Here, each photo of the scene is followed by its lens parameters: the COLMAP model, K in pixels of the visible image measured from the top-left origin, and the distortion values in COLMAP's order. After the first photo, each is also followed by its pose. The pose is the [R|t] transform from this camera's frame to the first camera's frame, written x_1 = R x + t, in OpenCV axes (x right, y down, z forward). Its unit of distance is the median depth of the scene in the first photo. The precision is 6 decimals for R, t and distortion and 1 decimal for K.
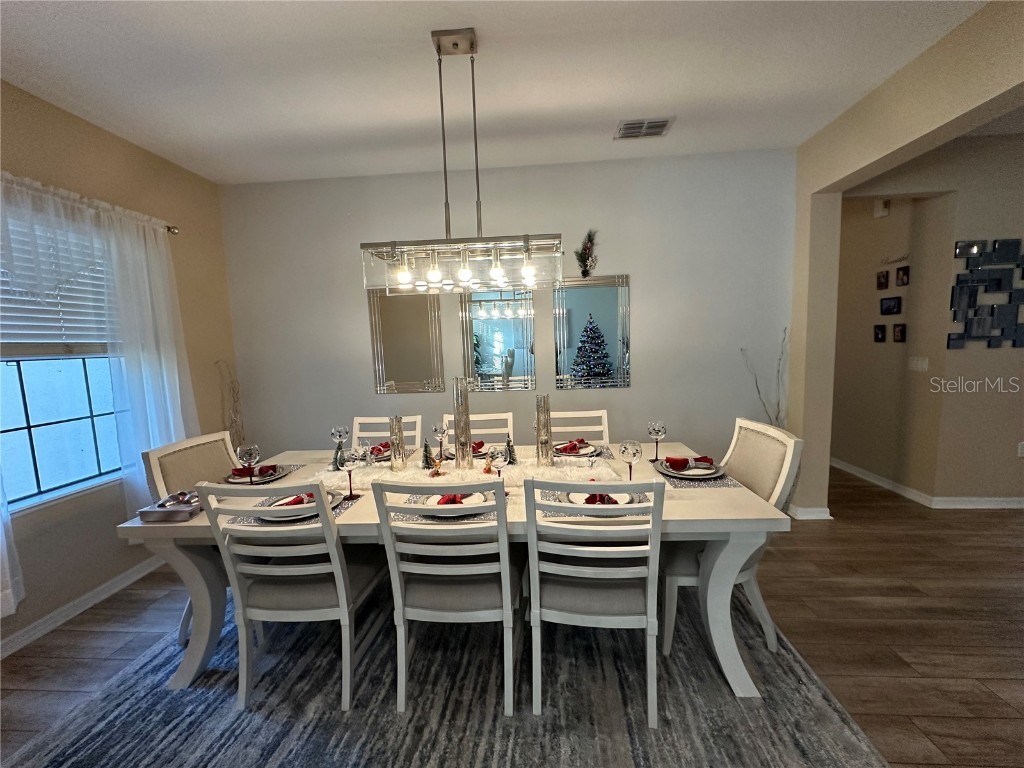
lens RADIAL K [[404.3, 0, 512.0], [0, 404.3, 384.0], [0, 0, 1]] dist [0.000014, 0.000272]
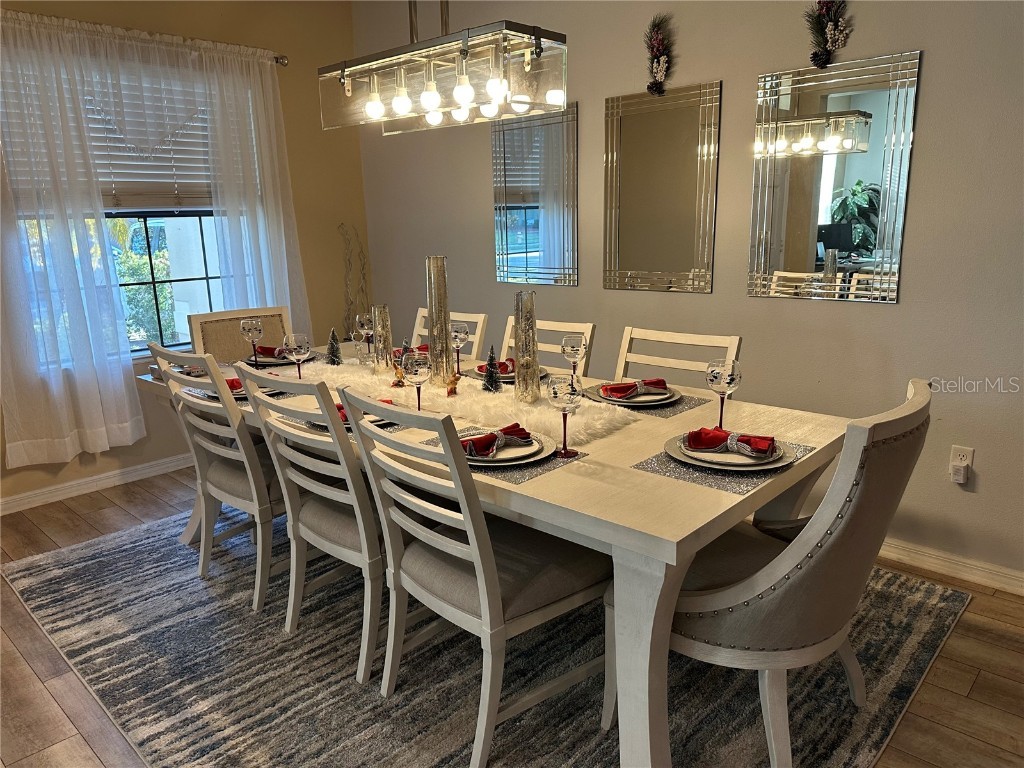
lens RADIAL K [[719.5, 0, 511.9], [0, 719.5, 390.9], [0, 0, 1]] dist [0.068123, -0.088593]
pose [[0.780181, 0.165622, -0.603230, 0.759367], [-0.074096, 0.981992, 0.173783, -0.013451], [0.621150, -0.090885, 0.778404, 0.090943]]
